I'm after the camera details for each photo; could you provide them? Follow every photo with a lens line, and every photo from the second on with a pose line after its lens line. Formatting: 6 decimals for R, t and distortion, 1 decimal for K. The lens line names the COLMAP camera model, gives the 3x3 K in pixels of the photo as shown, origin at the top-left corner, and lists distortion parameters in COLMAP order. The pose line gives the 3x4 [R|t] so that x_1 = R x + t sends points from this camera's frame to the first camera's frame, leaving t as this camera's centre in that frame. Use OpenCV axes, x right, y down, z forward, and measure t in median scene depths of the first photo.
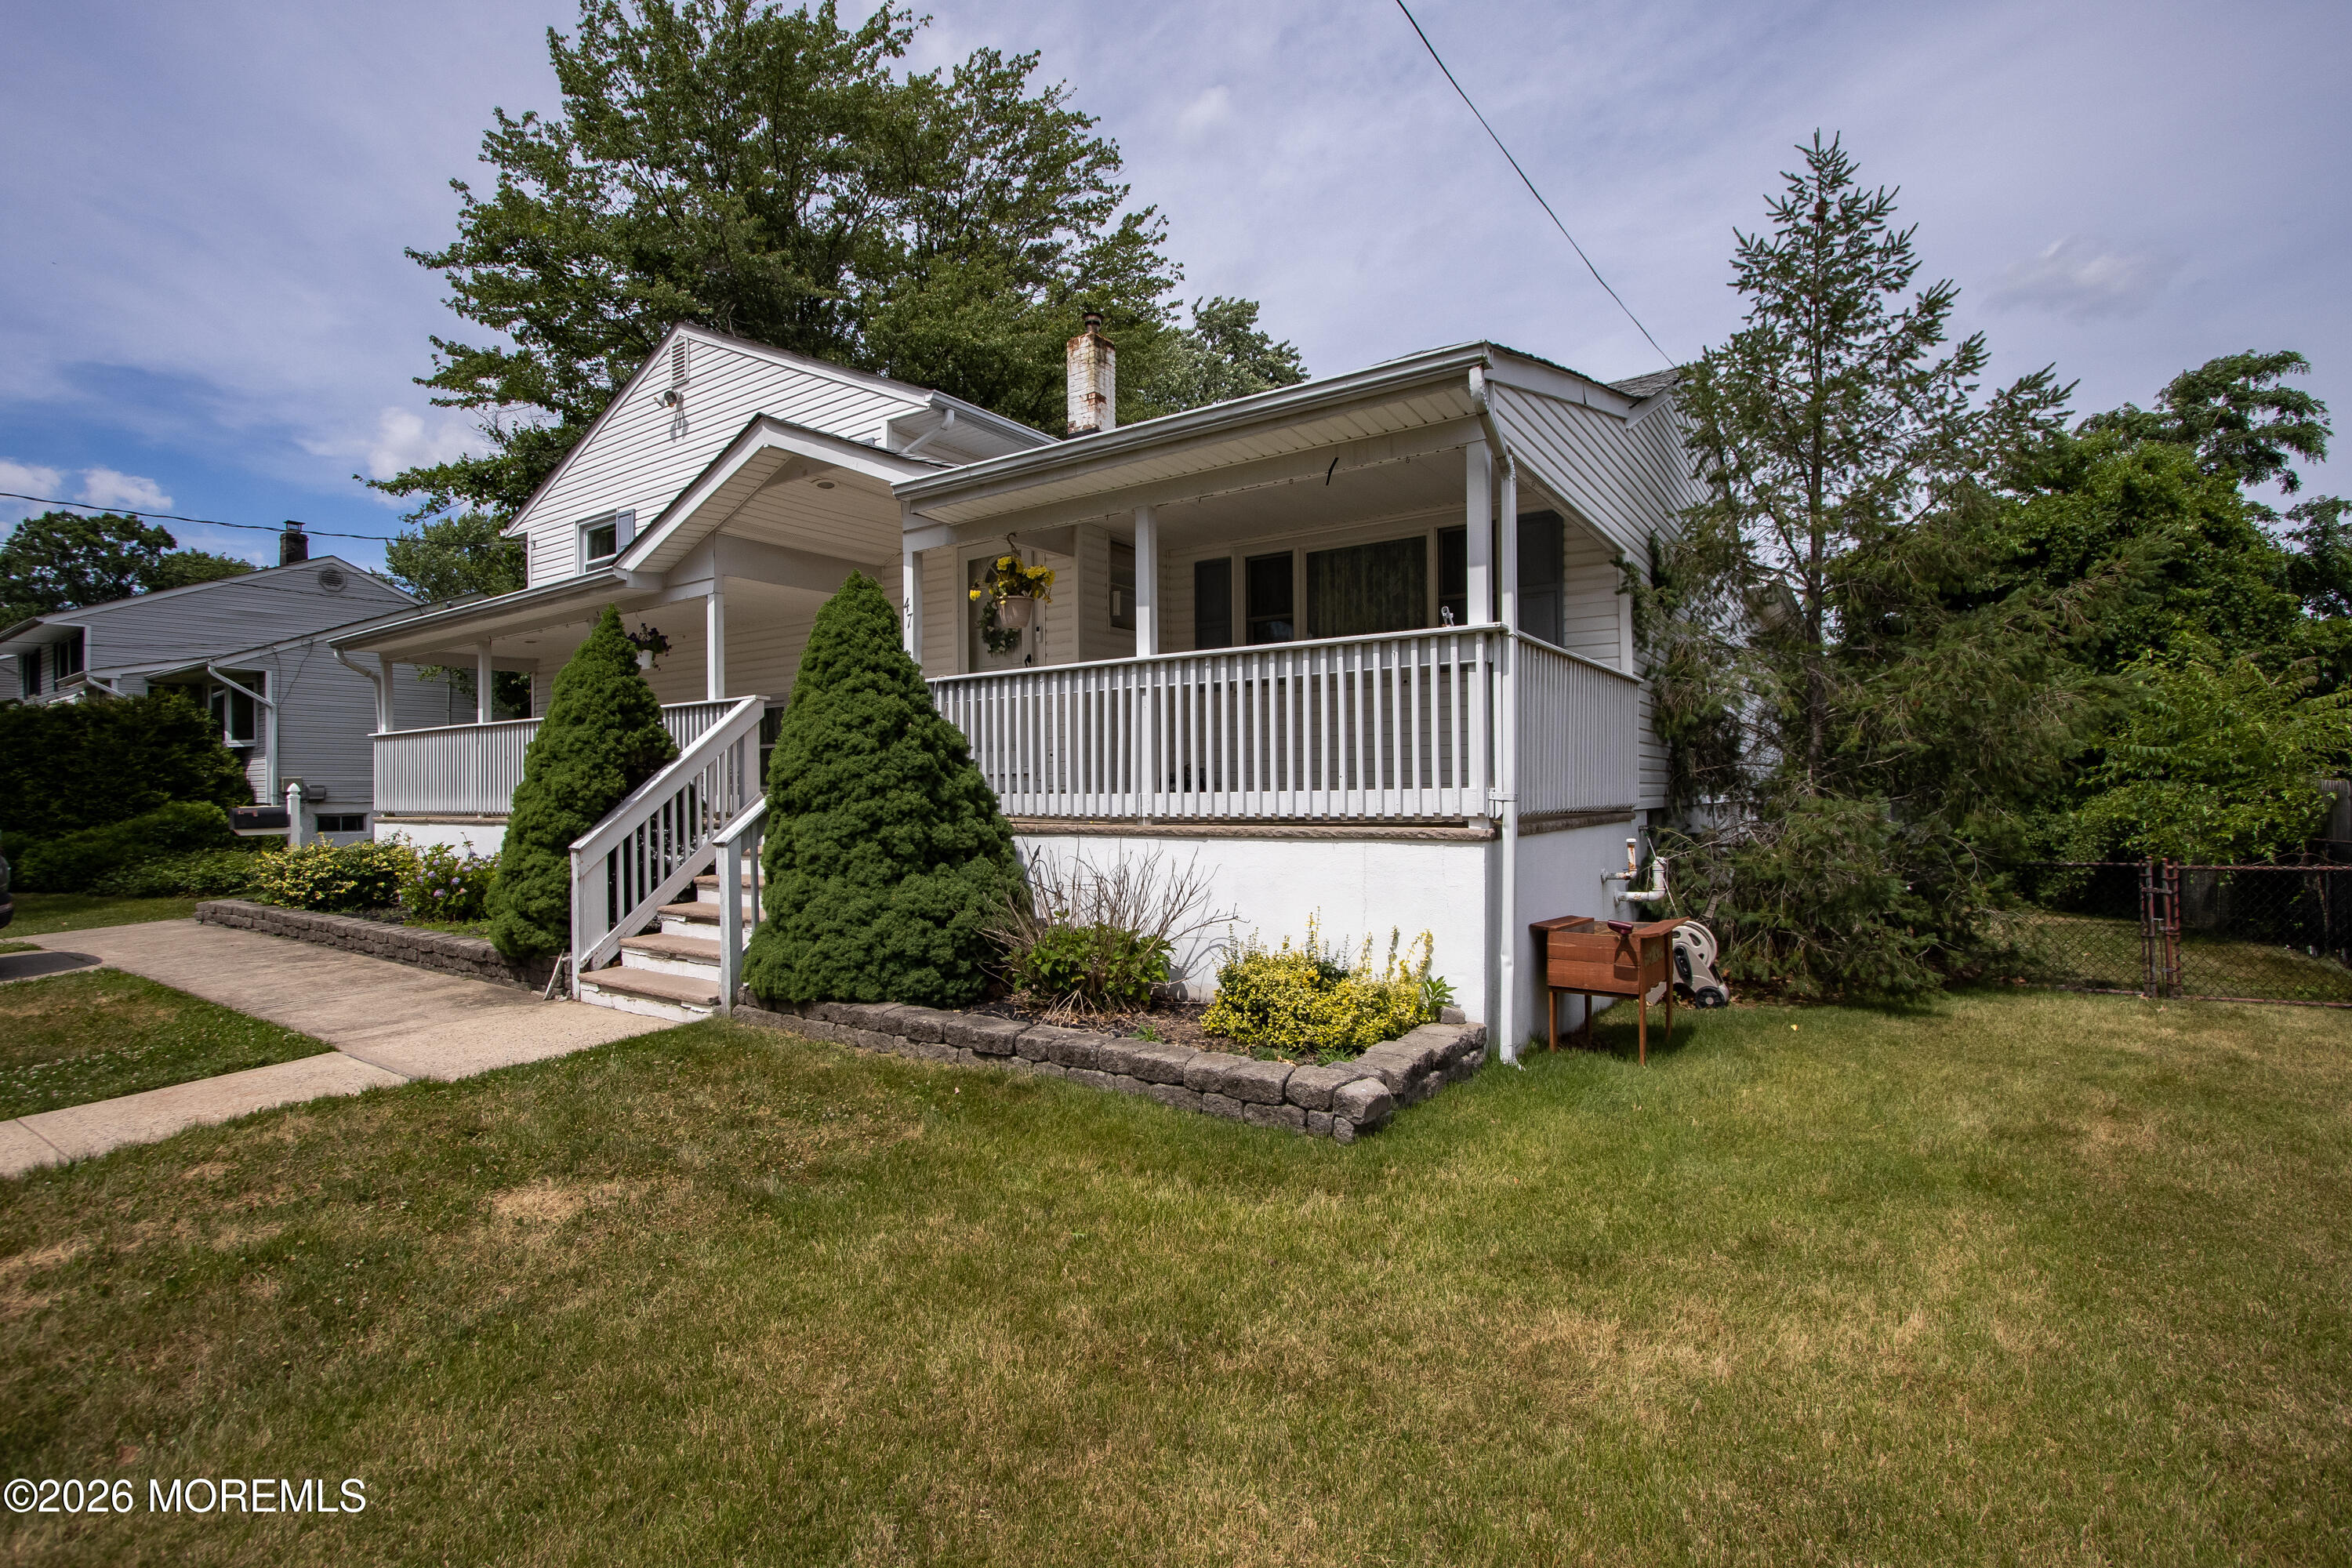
lens RADIAL K [[1090.7, 0, 1174.3], [0, 1090.7, 807.8], [0, 0, 1]] dist [-0.012543, 0.000836]
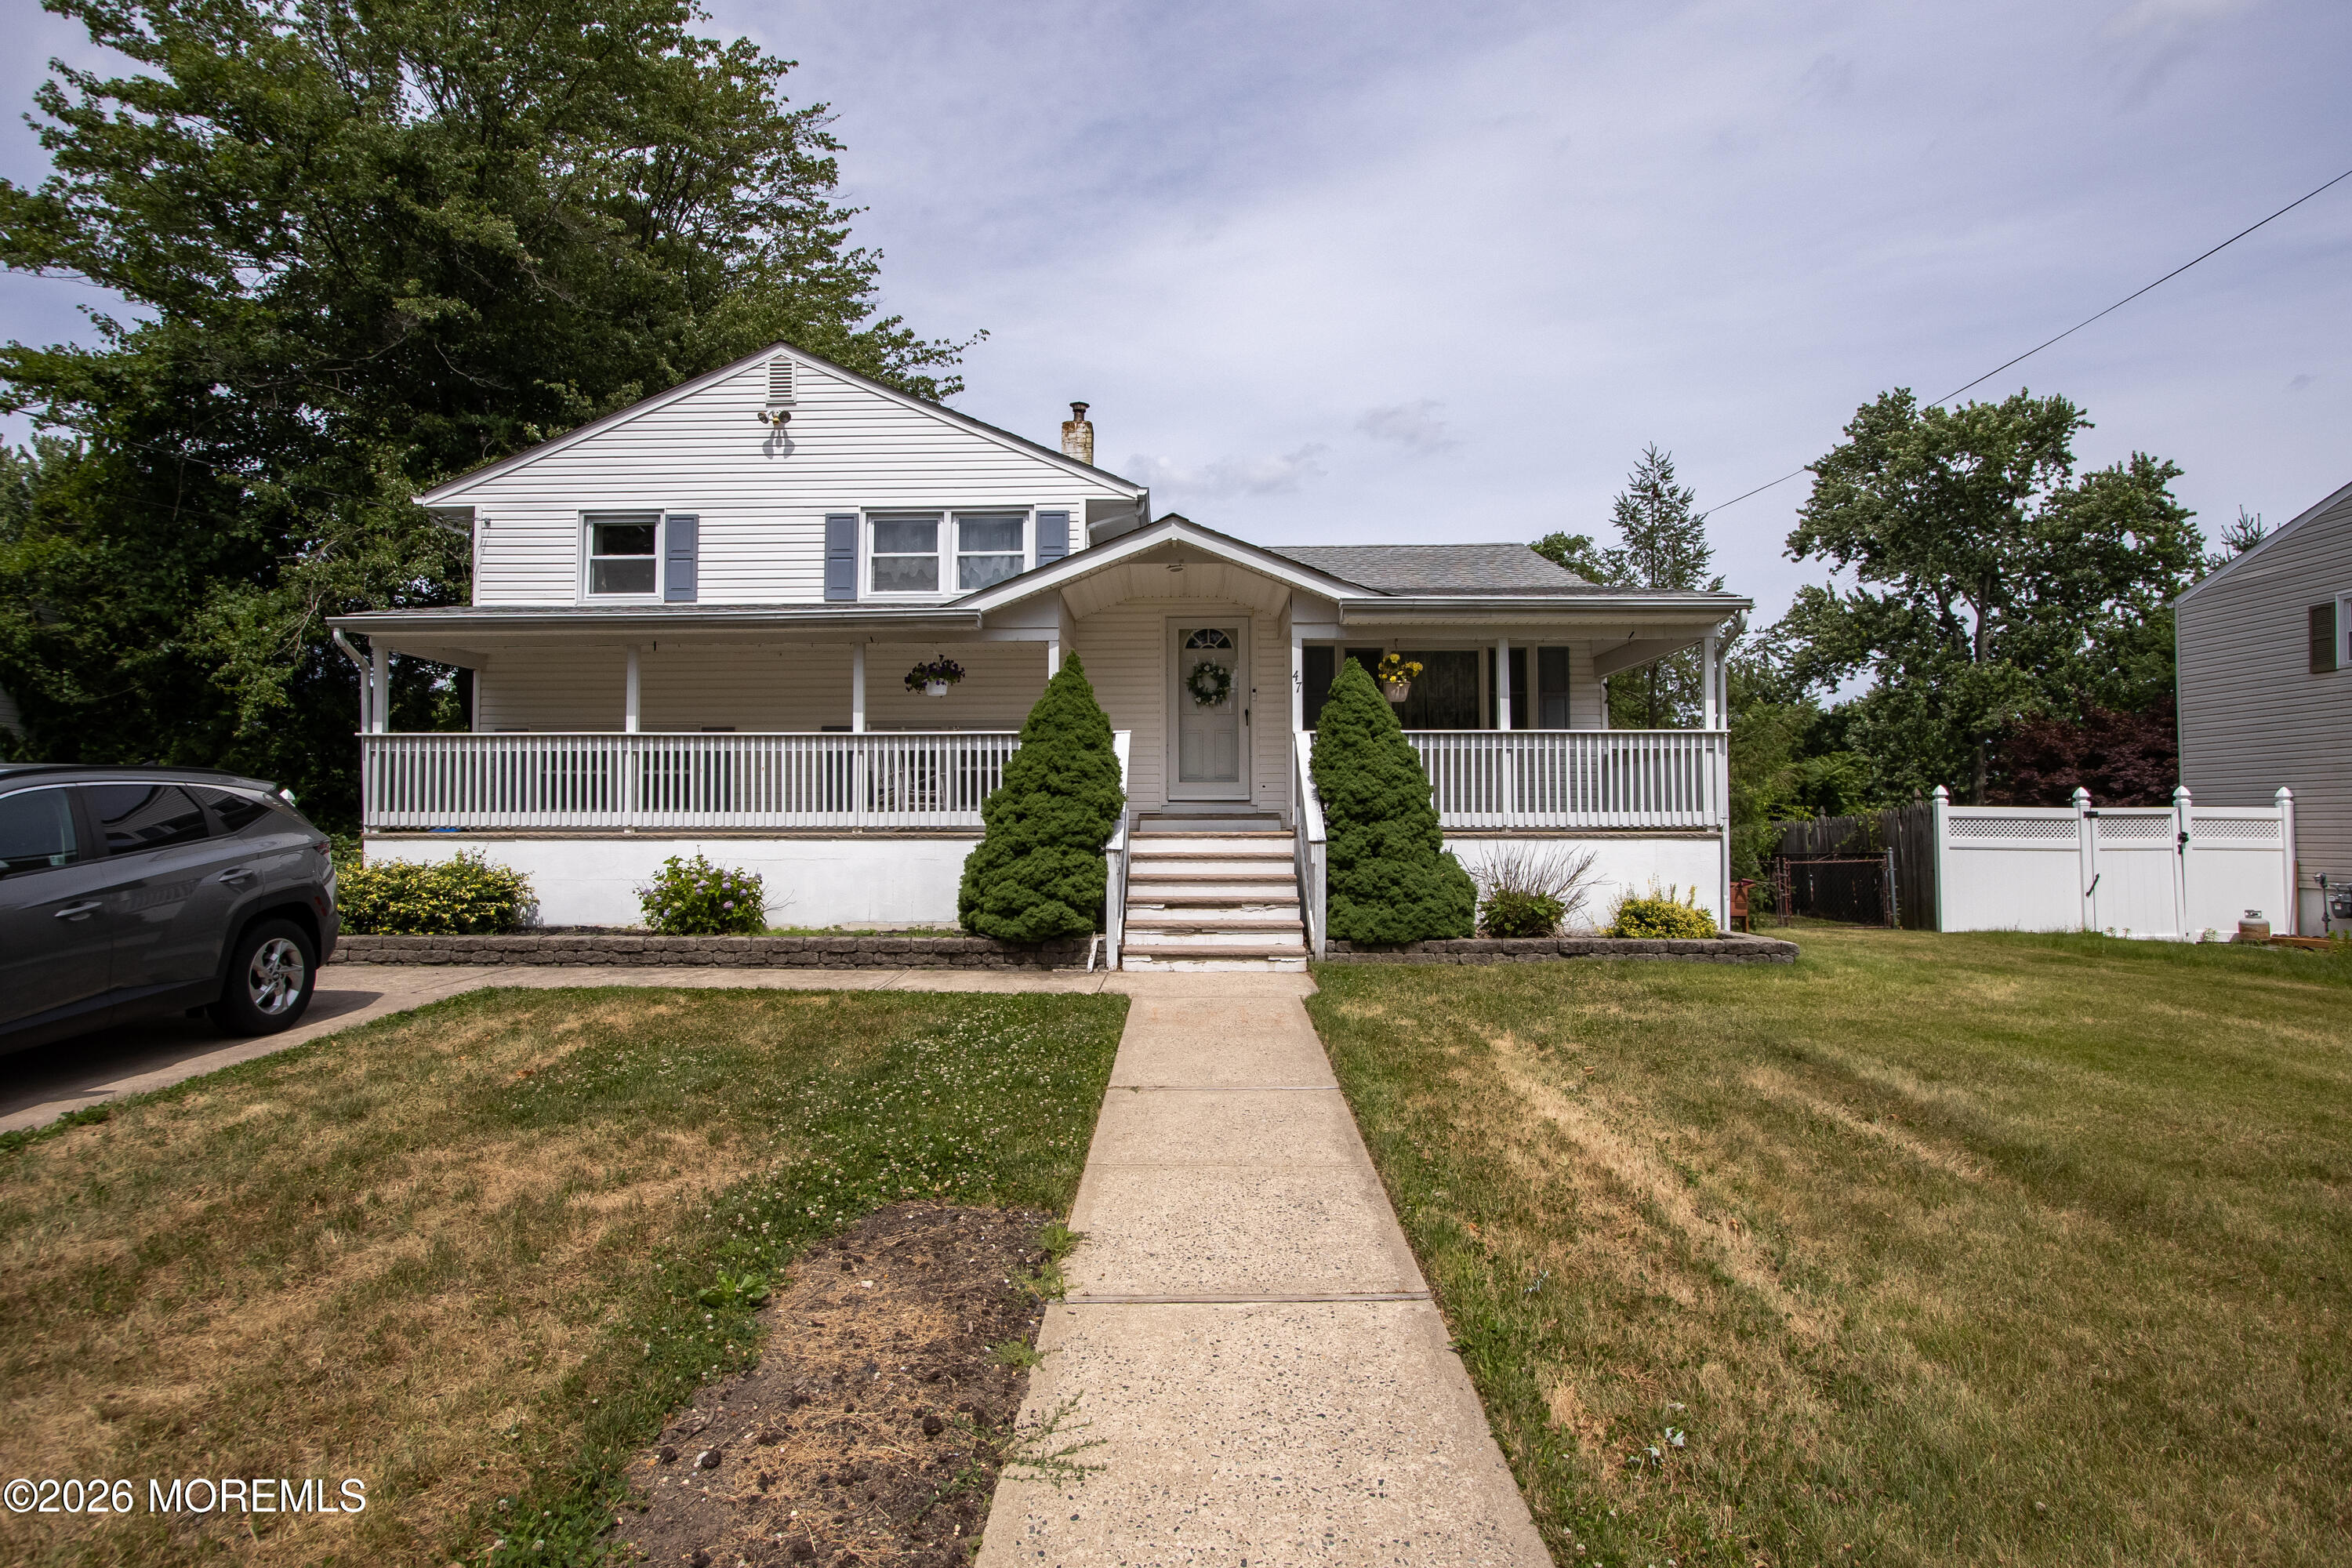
lens RADIAL K [[1213.9, 0, 1205.8], [0, 1213.9, 809.8], [0, 0, 1]] dist [-0.013490, 0.006302]
pose [[0.821879, 0.021834, 0.569243, -1.126906], [0.001321, 0.999190, -0.040231, 0.043263], [-0.569660, 0.033817, 0.821185, -0.184109]]
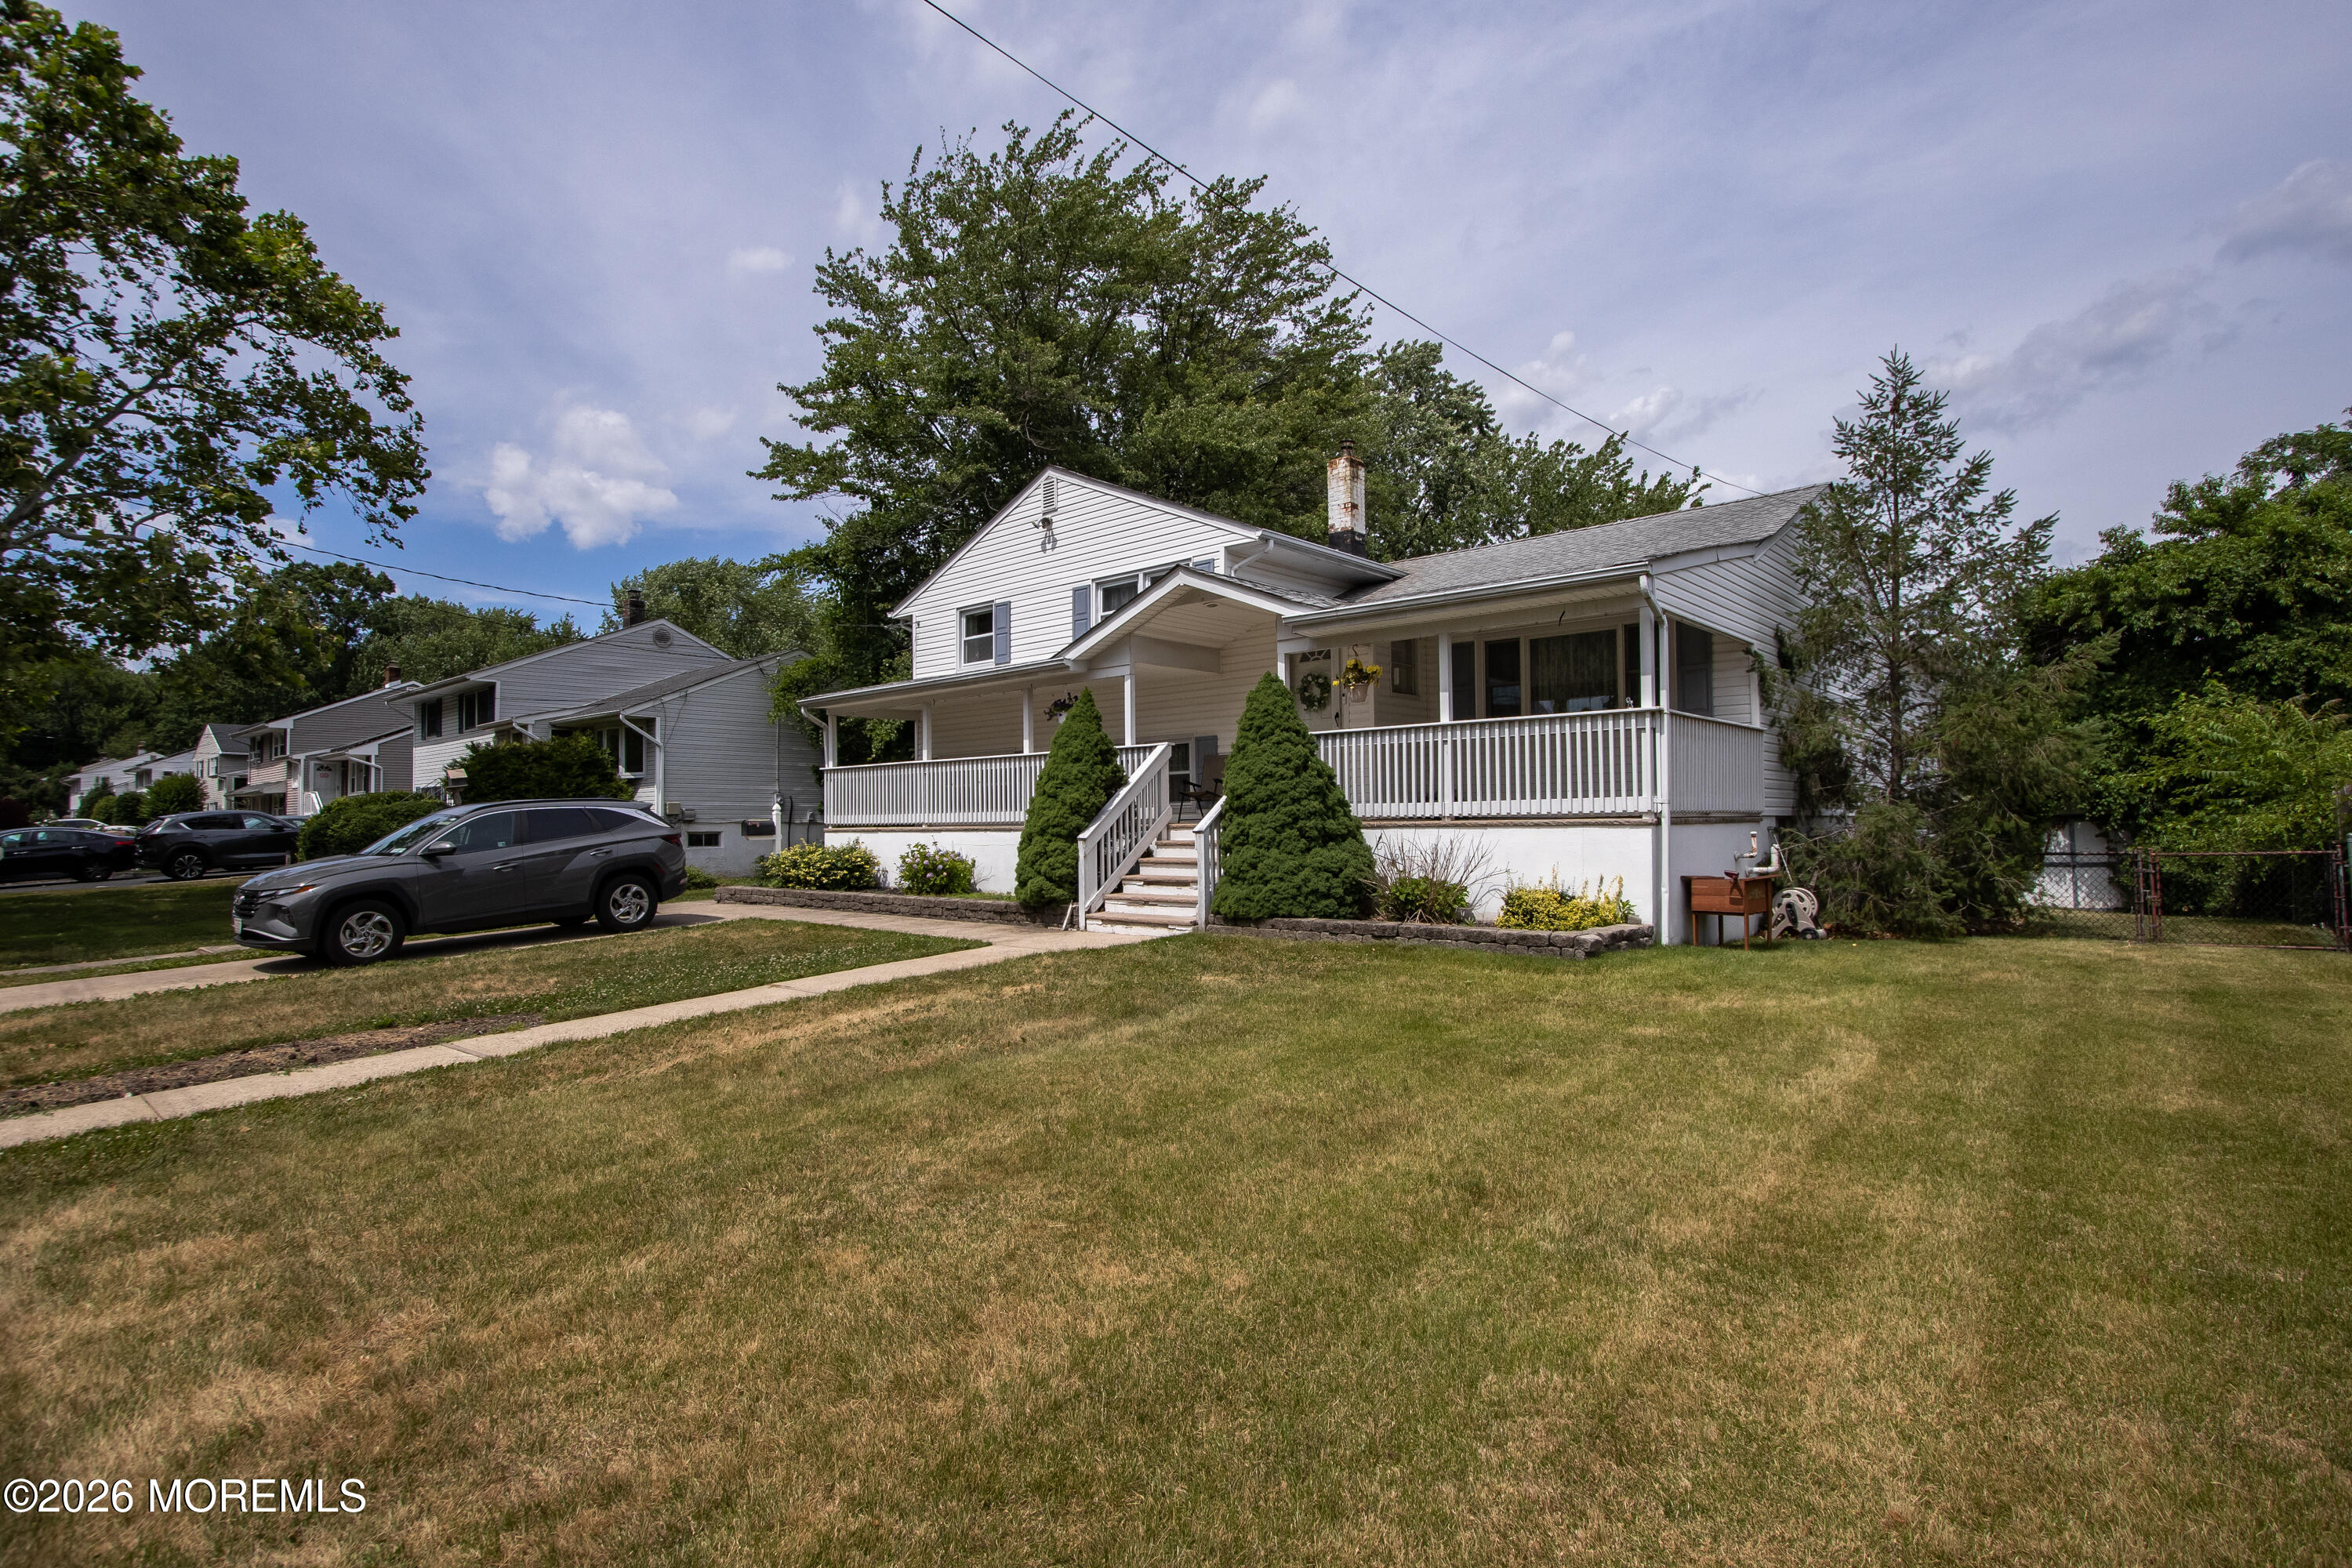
lens RADIAL K [[1213.9, 0, 1175.1], [0, 1213.9, 811.8], [0, 0, 1]] dist [-0.013490, 0.006302]
pose [[0.992768, -0.001220, -0.120042, -0.171551], [-0.001877, 0.999668, -0.025680, 0.039678], [0.120034, 0.025720, 0.992437, -0.720366]]
